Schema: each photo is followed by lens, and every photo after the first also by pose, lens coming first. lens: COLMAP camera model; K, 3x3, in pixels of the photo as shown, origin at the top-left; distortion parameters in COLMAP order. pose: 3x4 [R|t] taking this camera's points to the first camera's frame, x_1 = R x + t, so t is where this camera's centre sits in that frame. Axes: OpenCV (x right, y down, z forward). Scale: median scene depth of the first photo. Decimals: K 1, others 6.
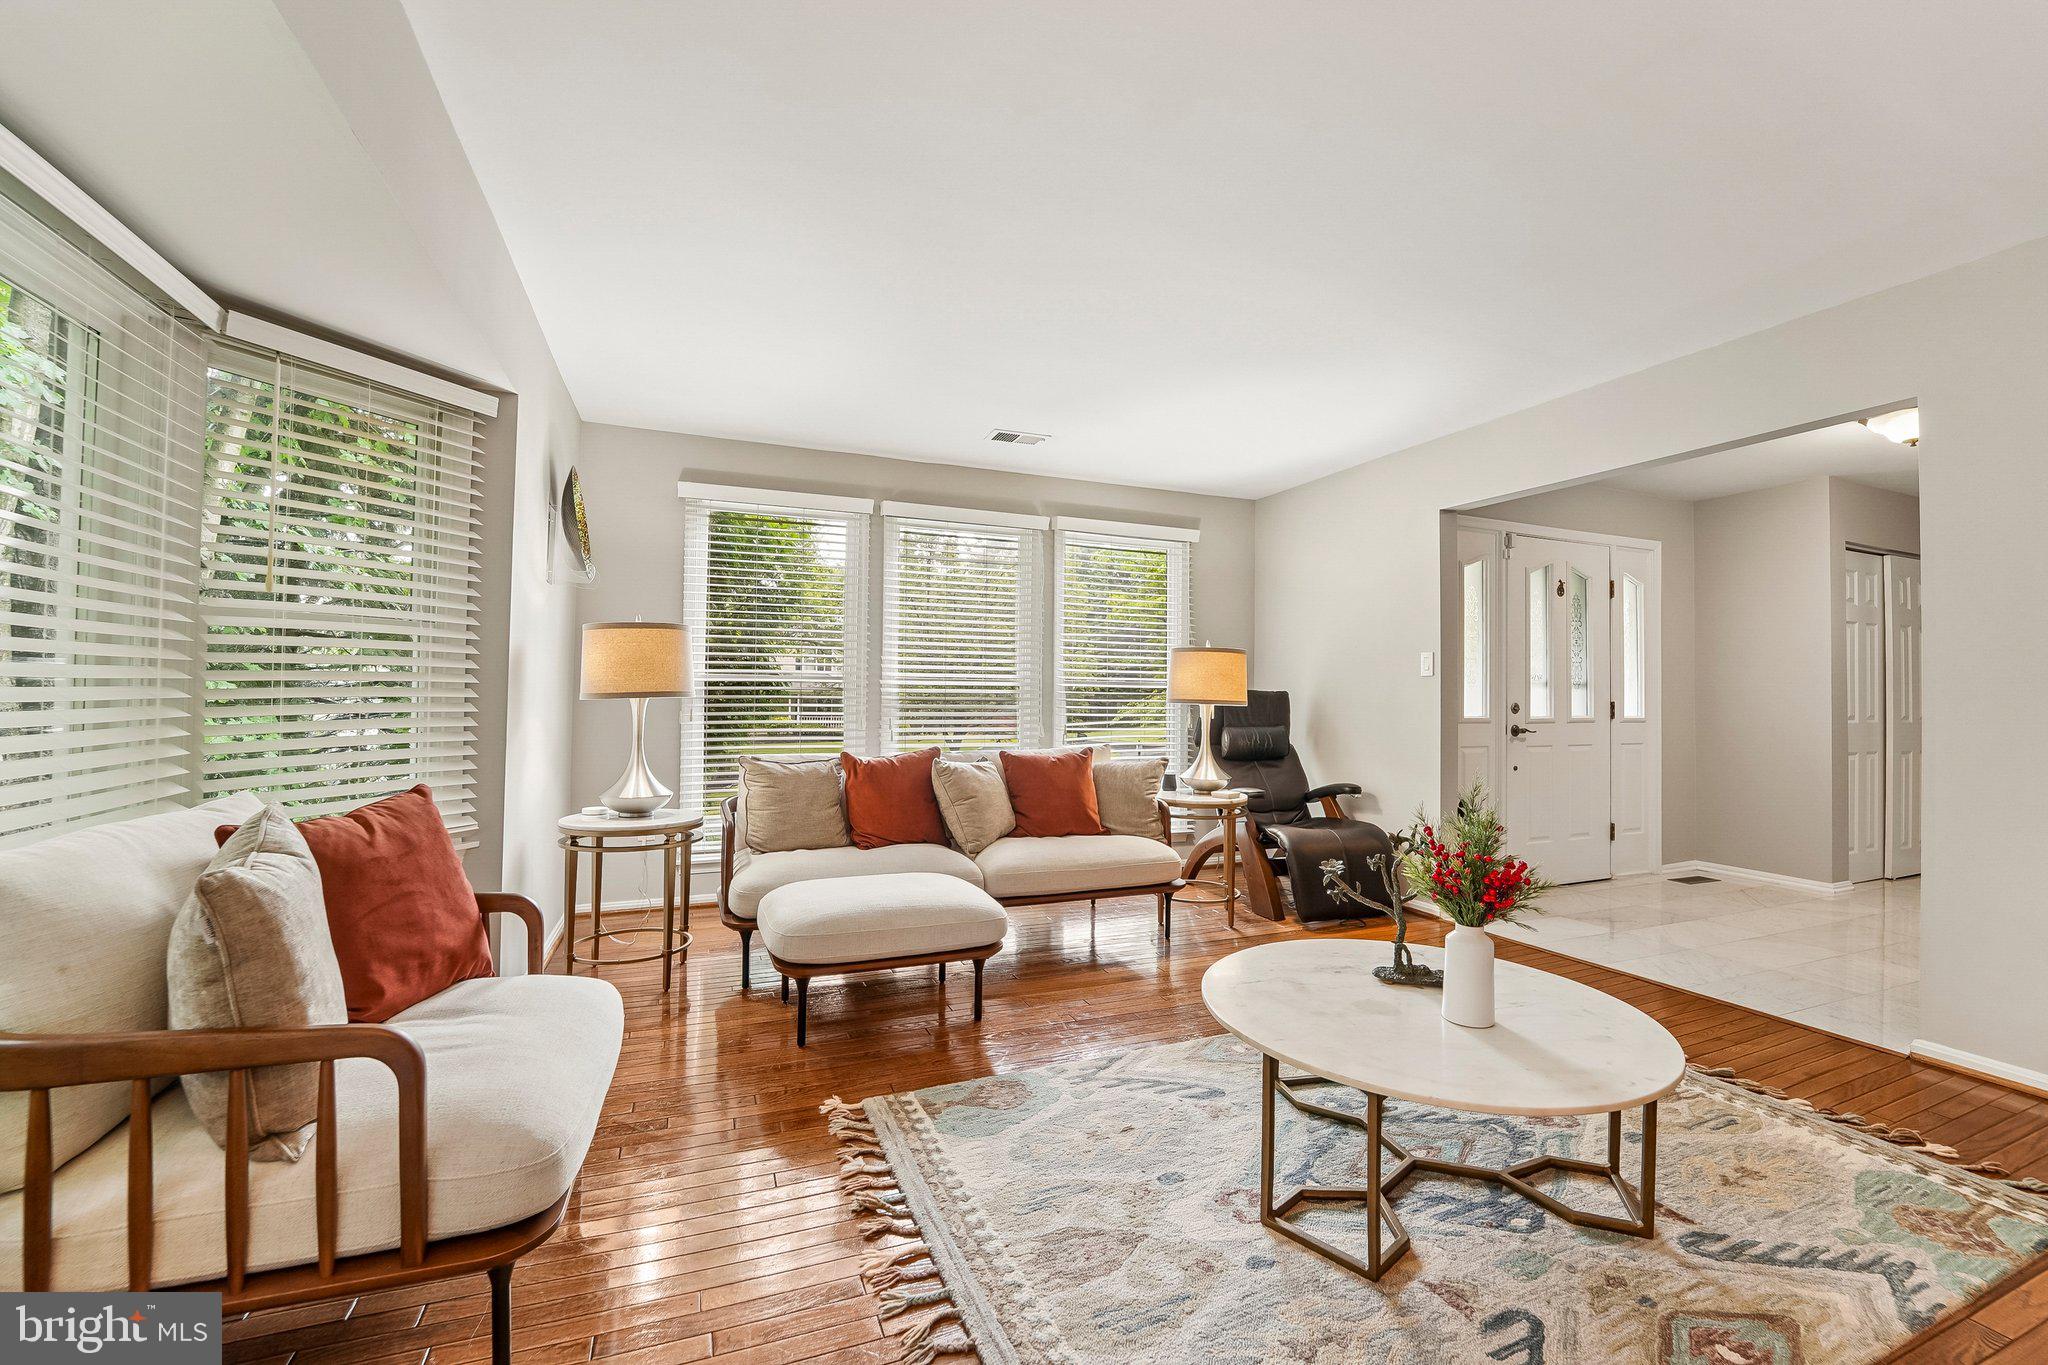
lens RADIAL K [[847.0, 0, 1031.1], [0, 847.0, 673.2], [0, 0, 1]] dist [-0.021745, 0.001231]
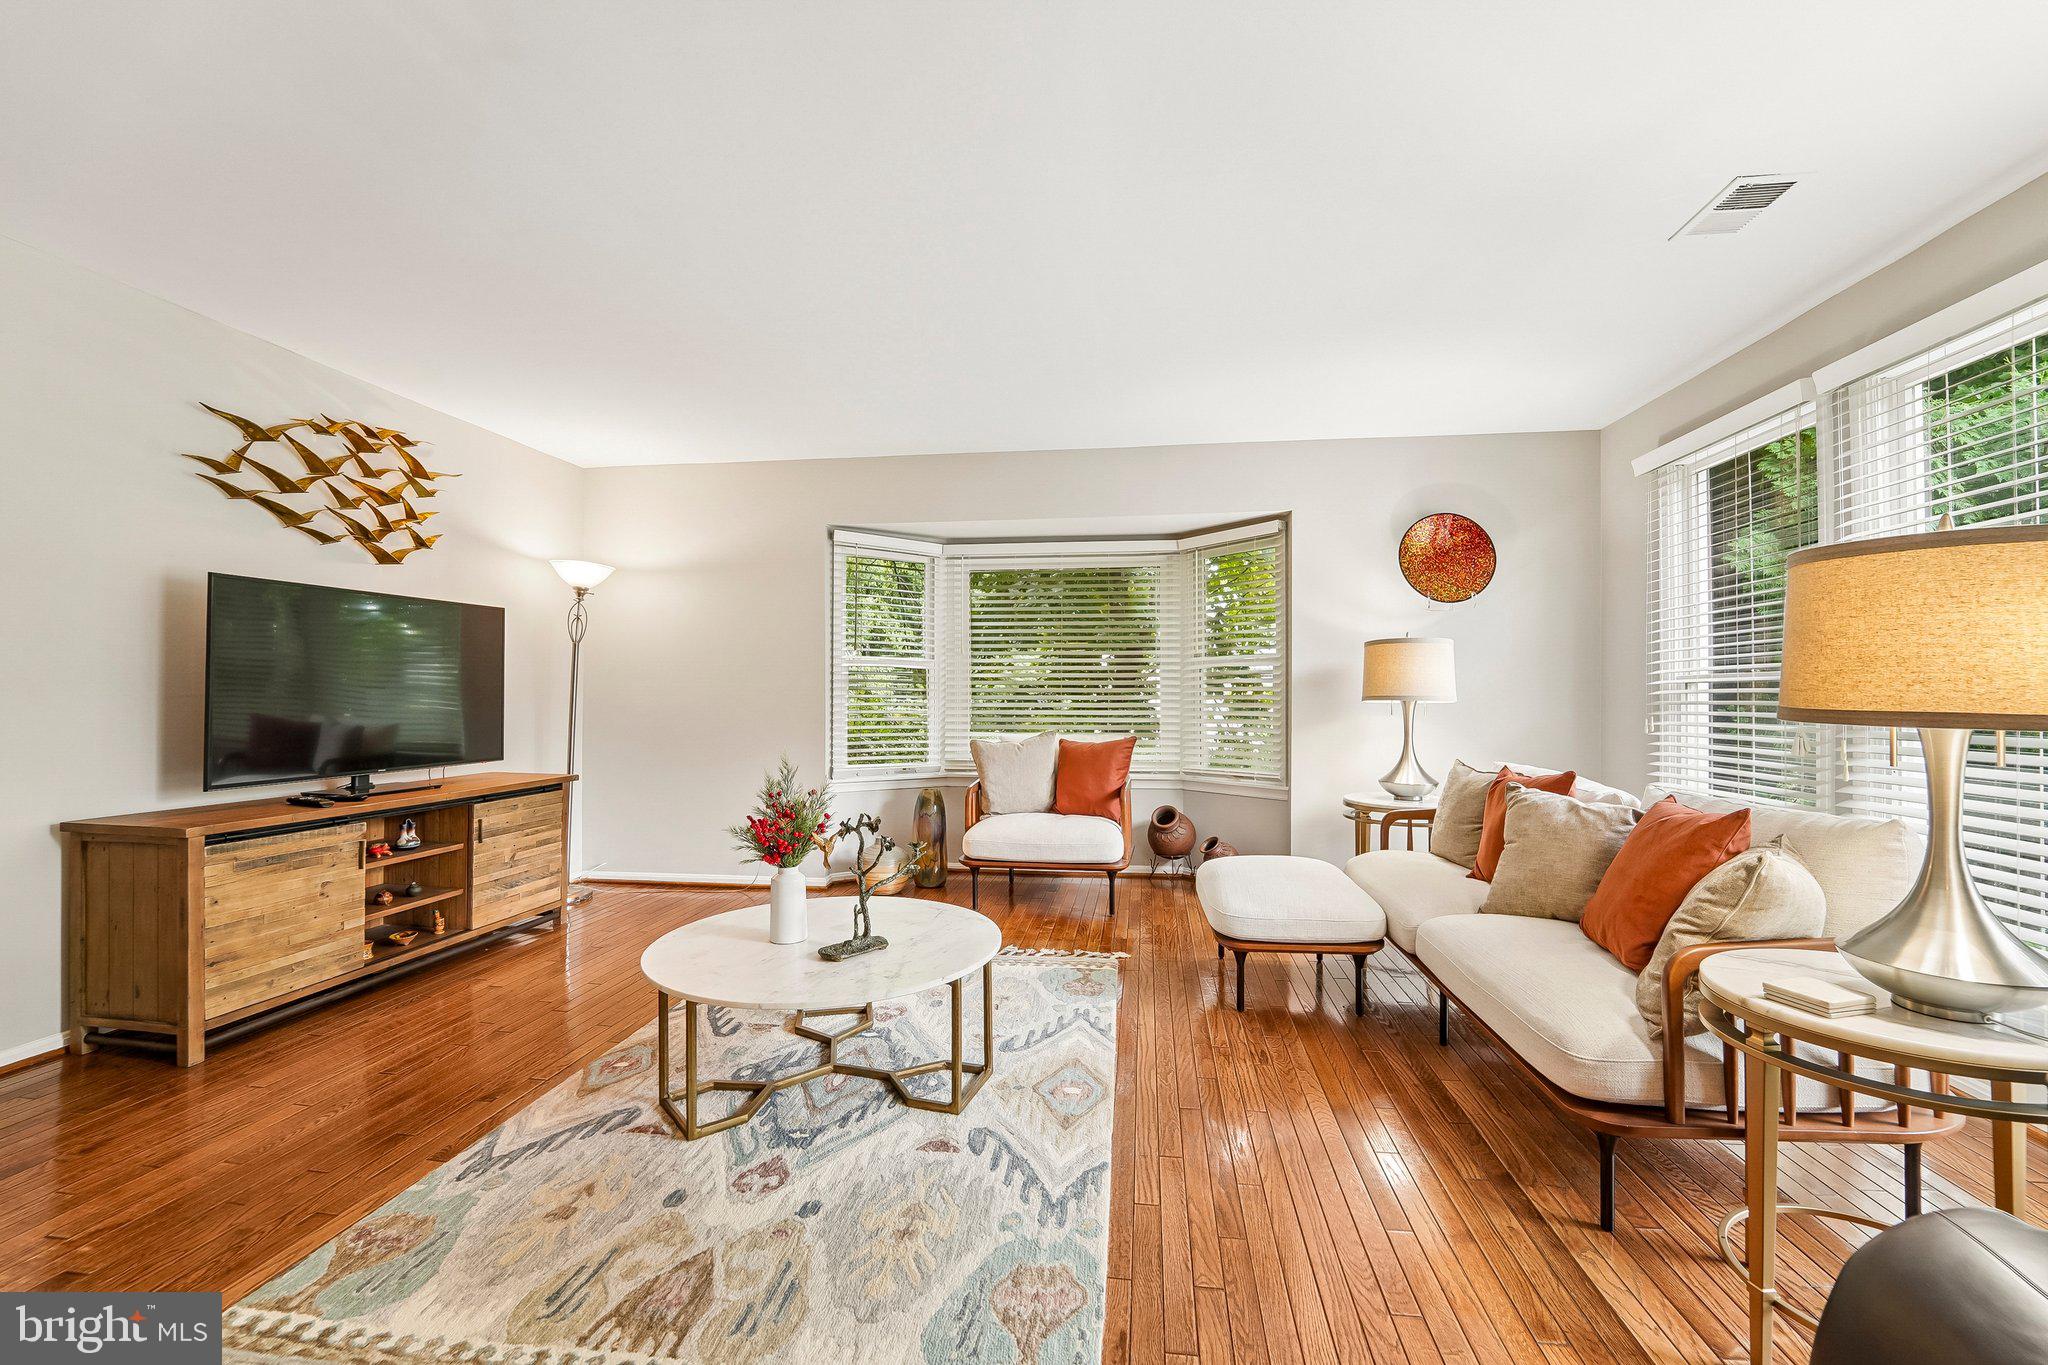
lens RADIAL K [[847.0, 0, 1027.4], [0, 847.0, 680.2], [0, 0, 1]] dist [-0.021745, 0.001231]
pose [[-0.510513, -0.026759, -0.859454, 1.259303], [0.011514, 0.999213, -0.037949, 0.056935], [0.859793, -0.029269, -0.509803, 1.715906]]
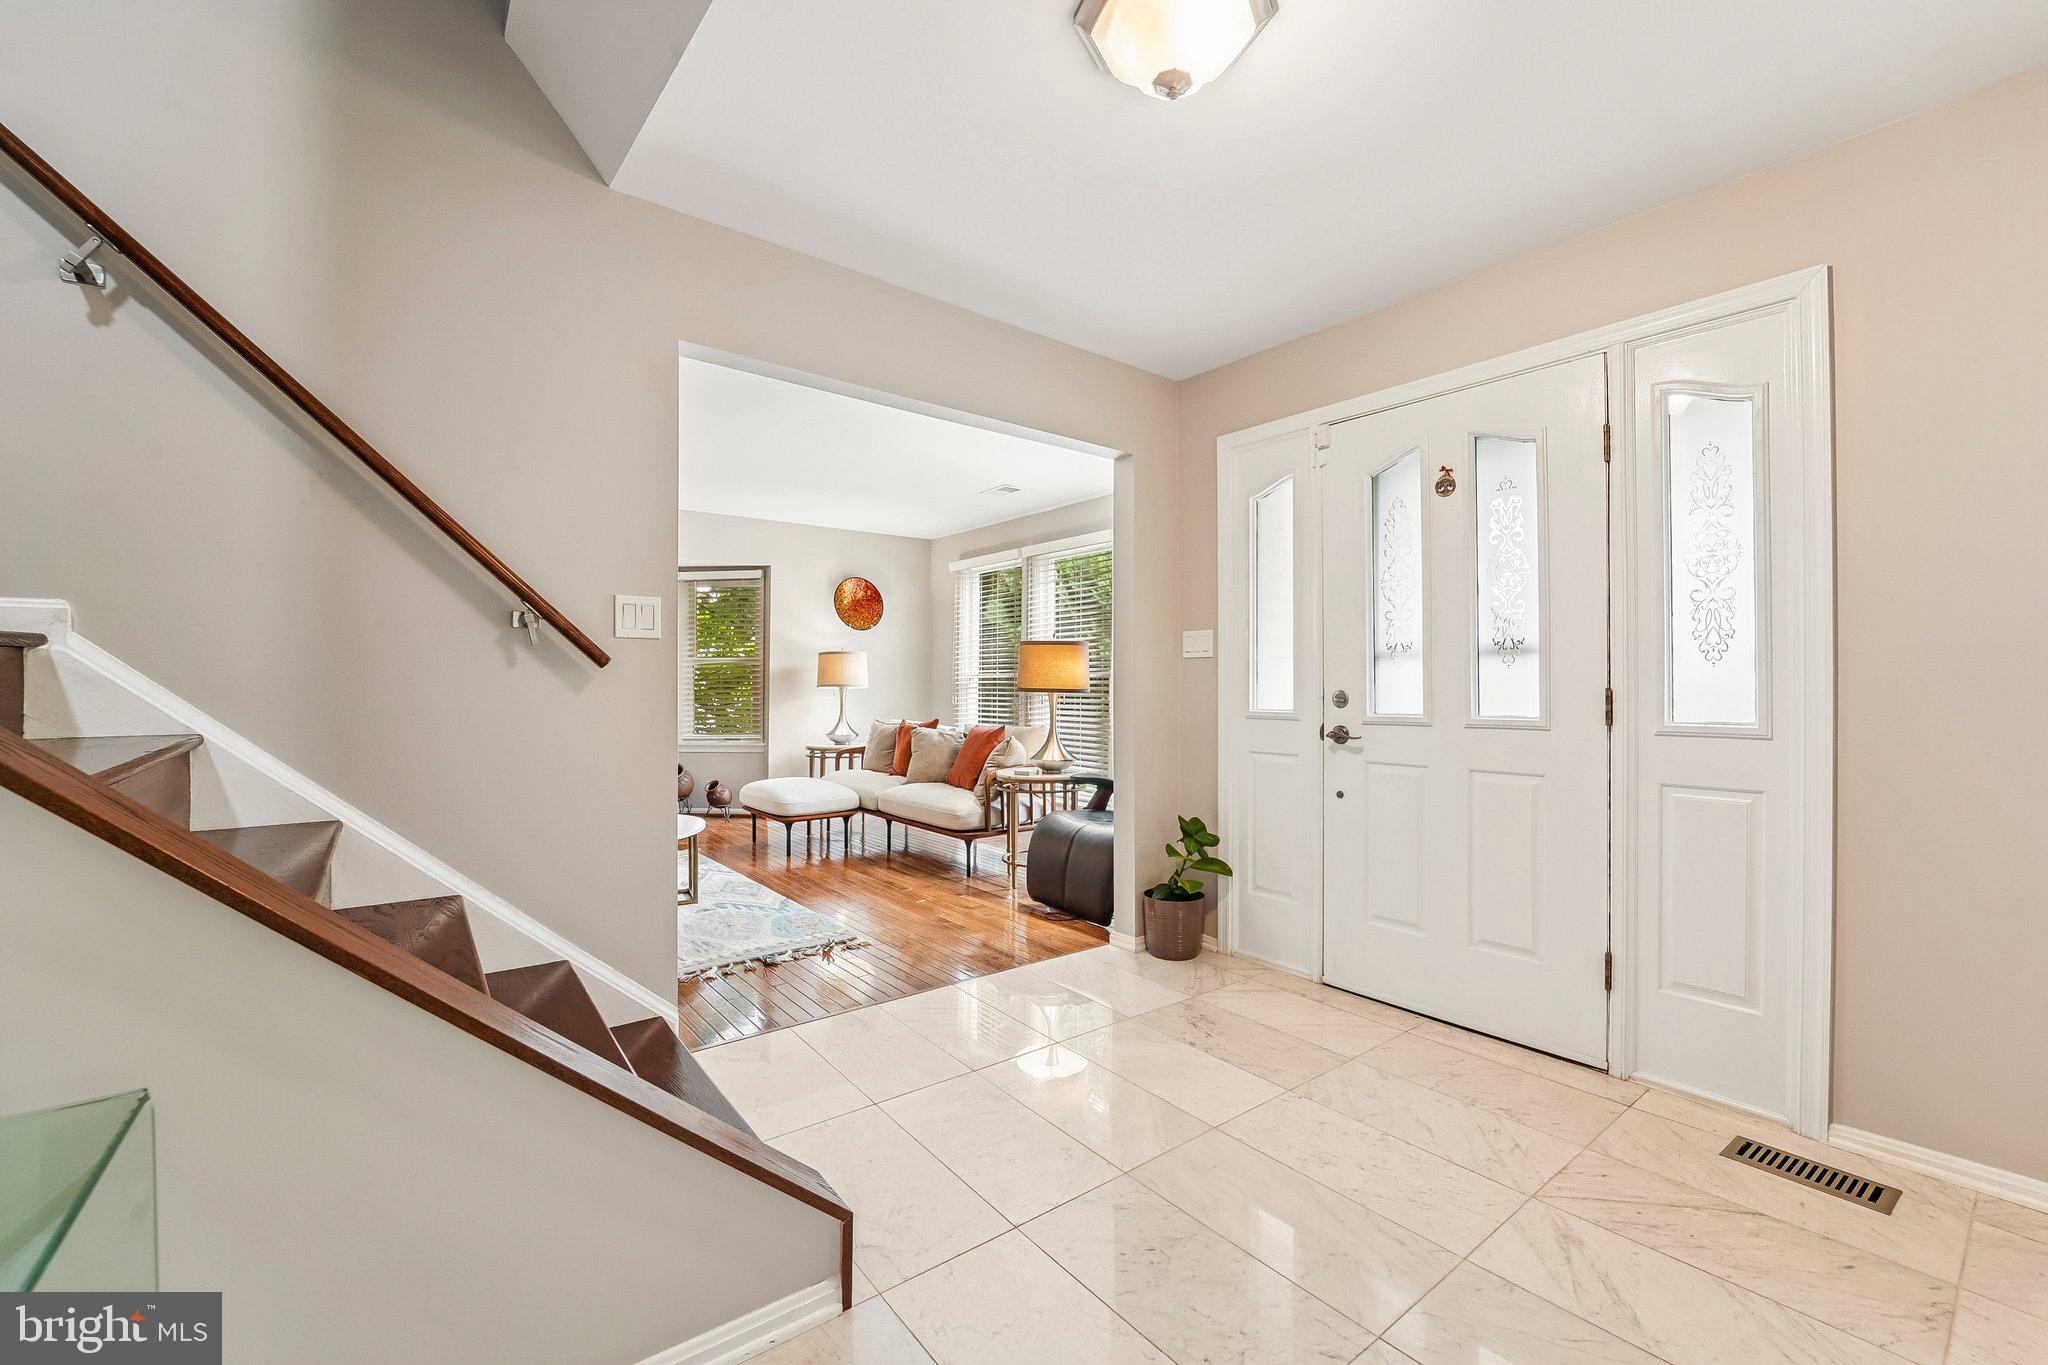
lens RADIAL K [[847.0, 0, 1033.1], [0, 847.0, 686.4], [0, 0, 1]] dist [-0.021745, 0.001231]
pose [[0.253405, -0.009516, -0.967313, 2.482084], [0.023326, 0.999721, -0.003724, 0.066861], [0.967079, -0.021620, 0.253556, 1.383580]]
